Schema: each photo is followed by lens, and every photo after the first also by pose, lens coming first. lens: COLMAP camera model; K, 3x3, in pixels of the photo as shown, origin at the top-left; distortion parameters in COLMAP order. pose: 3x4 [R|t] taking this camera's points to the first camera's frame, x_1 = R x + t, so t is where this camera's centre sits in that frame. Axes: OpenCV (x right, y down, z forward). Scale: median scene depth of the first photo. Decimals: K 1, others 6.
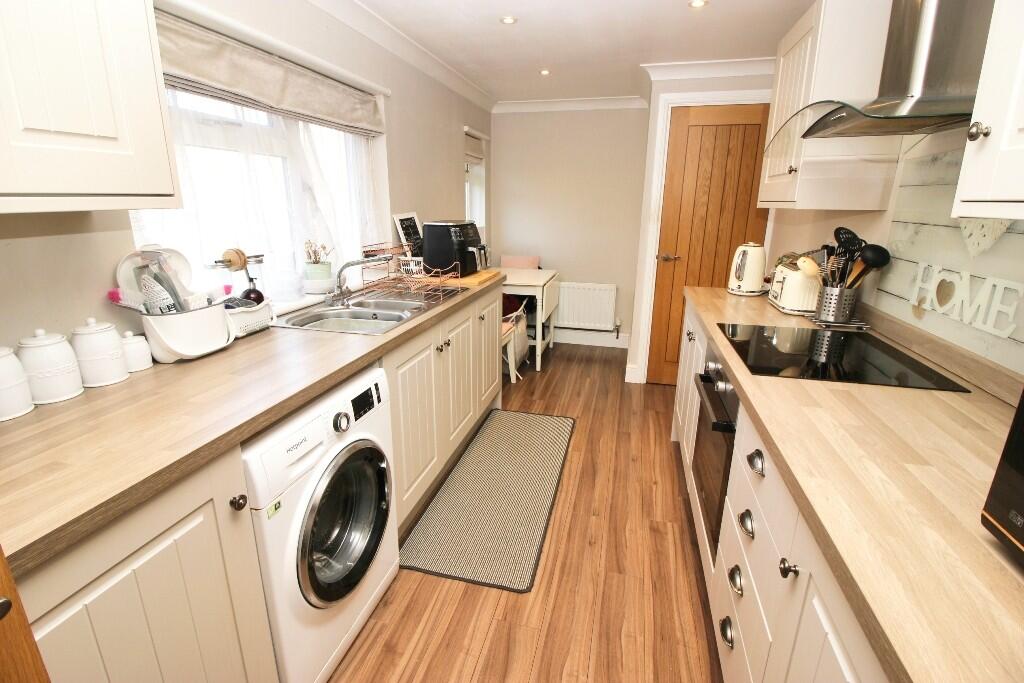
lens RADIAL K [[485.0, 0, 509.0], [0, 485.0, 342.6], [0, 0, 1]] dist [-0.000083, -0.000048]
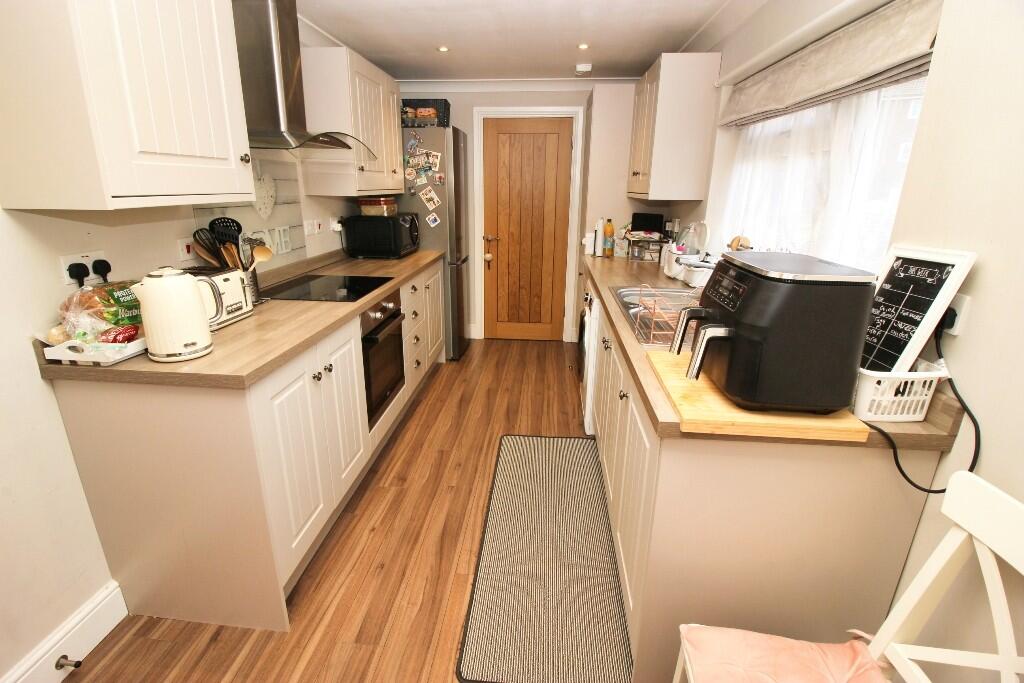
lens RADIAL K [[485.0, 0, 507.4], [0, 485.0, 338.2], [0, 0, 1]] dist [-0.000083, -0.000048]
pose [[-0.986895, 0.020357, -0.160077, 0.230036], [-0.072434, 0.830569, 0.552185, -0.547577], [0.144196, 0.556544, -0.818210, 1.784255]]
